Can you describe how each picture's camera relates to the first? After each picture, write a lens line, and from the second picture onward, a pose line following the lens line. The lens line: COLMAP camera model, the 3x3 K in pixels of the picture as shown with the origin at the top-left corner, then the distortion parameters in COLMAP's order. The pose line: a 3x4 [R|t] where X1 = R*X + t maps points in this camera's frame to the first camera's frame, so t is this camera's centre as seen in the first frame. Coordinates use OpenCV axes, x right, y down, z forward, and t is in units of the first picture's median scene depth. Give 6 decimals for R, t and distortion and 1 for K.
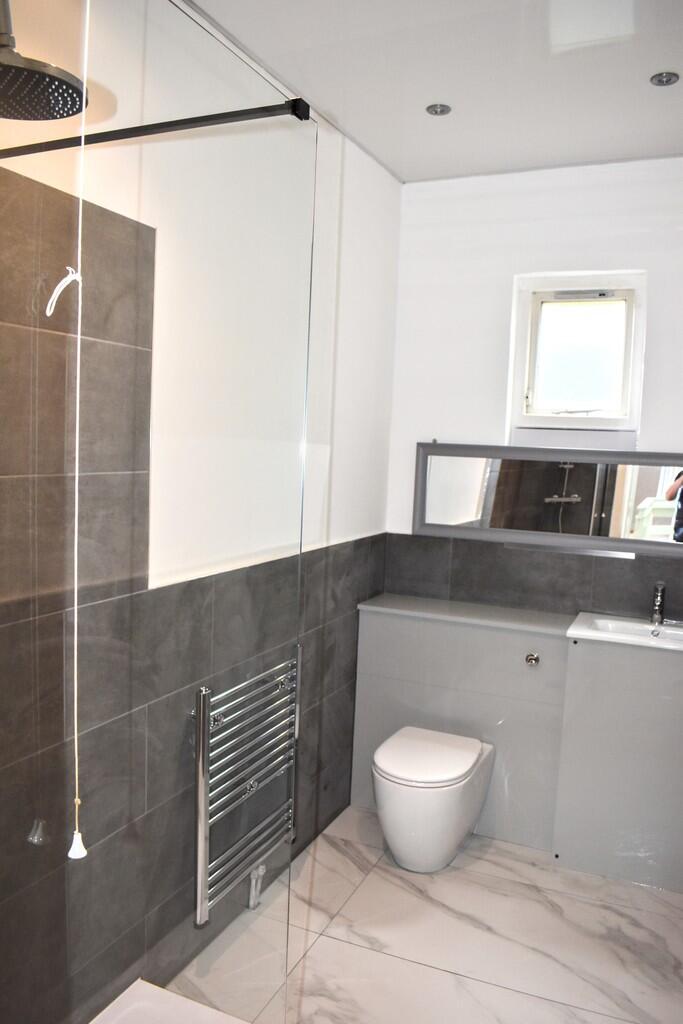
lens RADIAL K [[808.7, 0, 341.5], [0, 808.7, 512.0], [0, 0, 1]] dist [-0.070245, 0.000660]
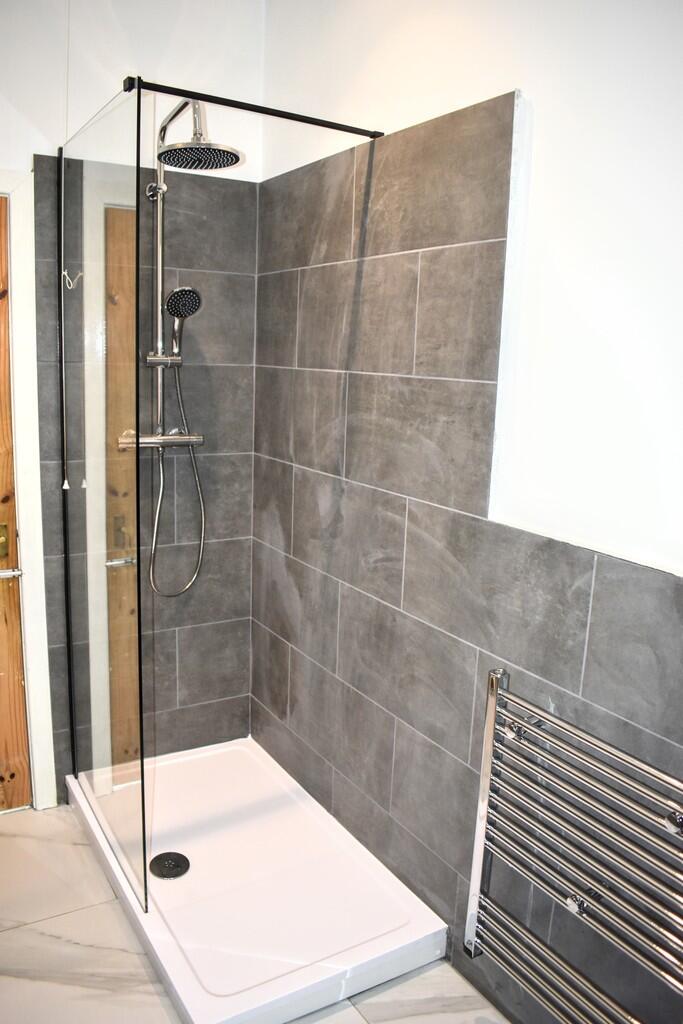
lens RADIAL K [[808.7, 0, 341.5], [0, 808.7, 512.0], [0, 0, 1]] dist [-0.070245, 0.000660]
pose [[-0.561992, 0.095266, -0.821638, 0.595157], [-0.135925, 0.969204, 0.205347, -0.072801], [0.815898, 0.227084, -0.531737, 1.400715]]
